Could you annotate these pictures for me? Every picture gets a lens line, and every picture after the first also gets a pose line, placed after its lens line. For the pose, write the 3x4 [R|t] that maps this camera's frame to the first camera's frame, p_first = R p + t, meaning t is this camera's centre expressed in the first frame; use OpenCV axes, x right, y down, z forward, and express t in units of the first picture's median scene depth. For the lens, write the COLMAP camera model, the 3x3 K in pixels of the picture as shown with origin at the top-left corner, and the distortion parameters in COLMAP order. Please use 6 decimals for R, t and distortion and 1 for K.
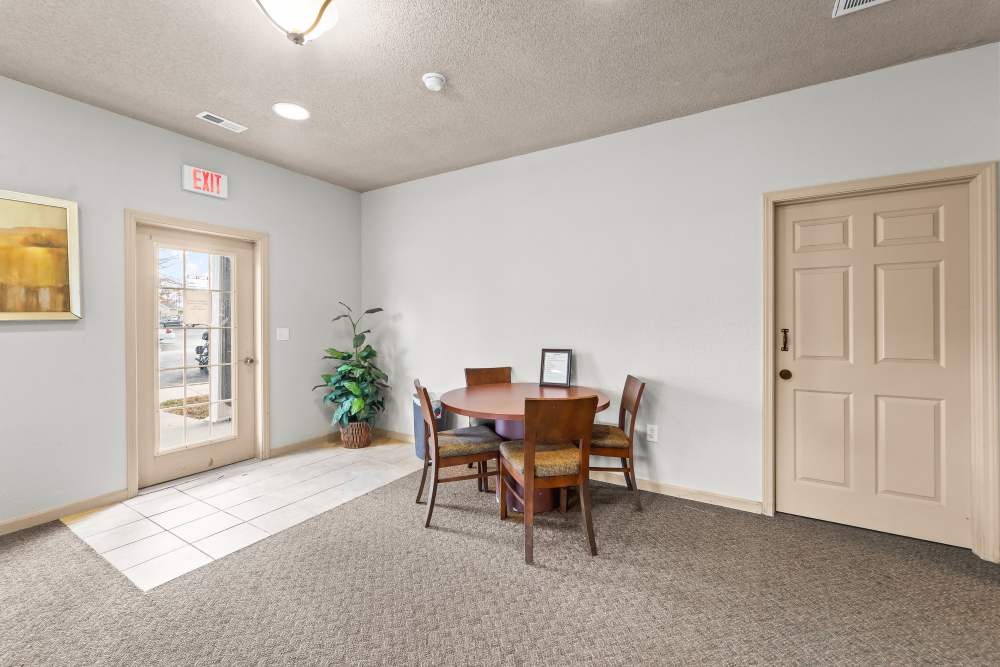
lens RADIAL K [[406.0, 0, 502.1], [0, 406.0, 327.6], [0, 0, 1]] dist [0.001571, 0.000310]
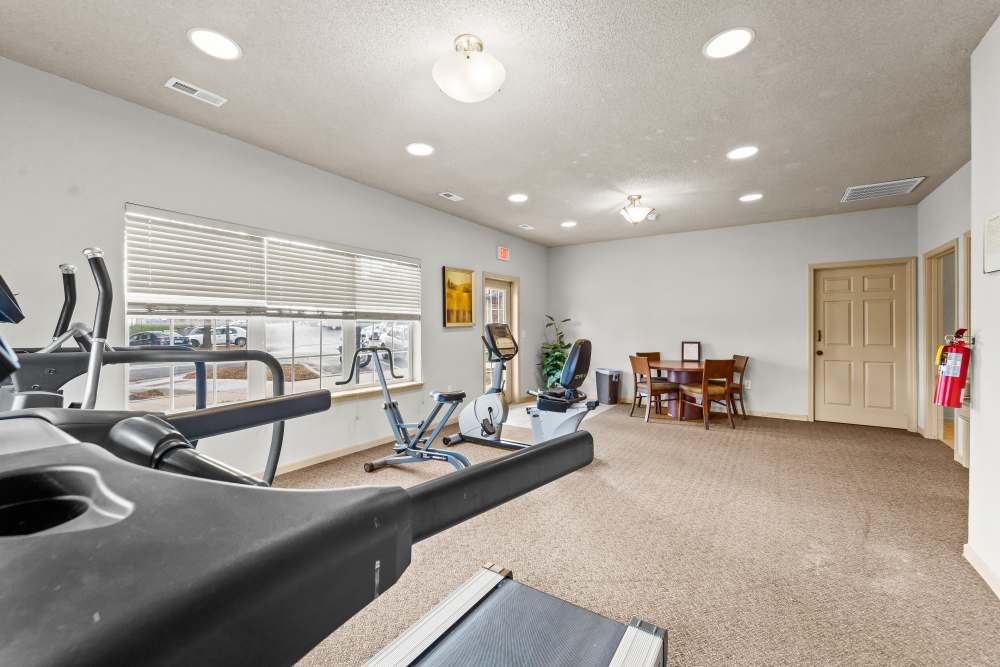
lens RADIAL K [[406.0, 0, 498.7], [0, 406.0, 331.9], [0, 0, 1]] dist [0.001571, 0.000310]
pose [[0.998880, 0.000675, -0.047310, -0.814435], [-0.000766, 0.999998, -0.001913, 0.015312], [0.047308, 0.001948, 0.998878, -1.112331]]
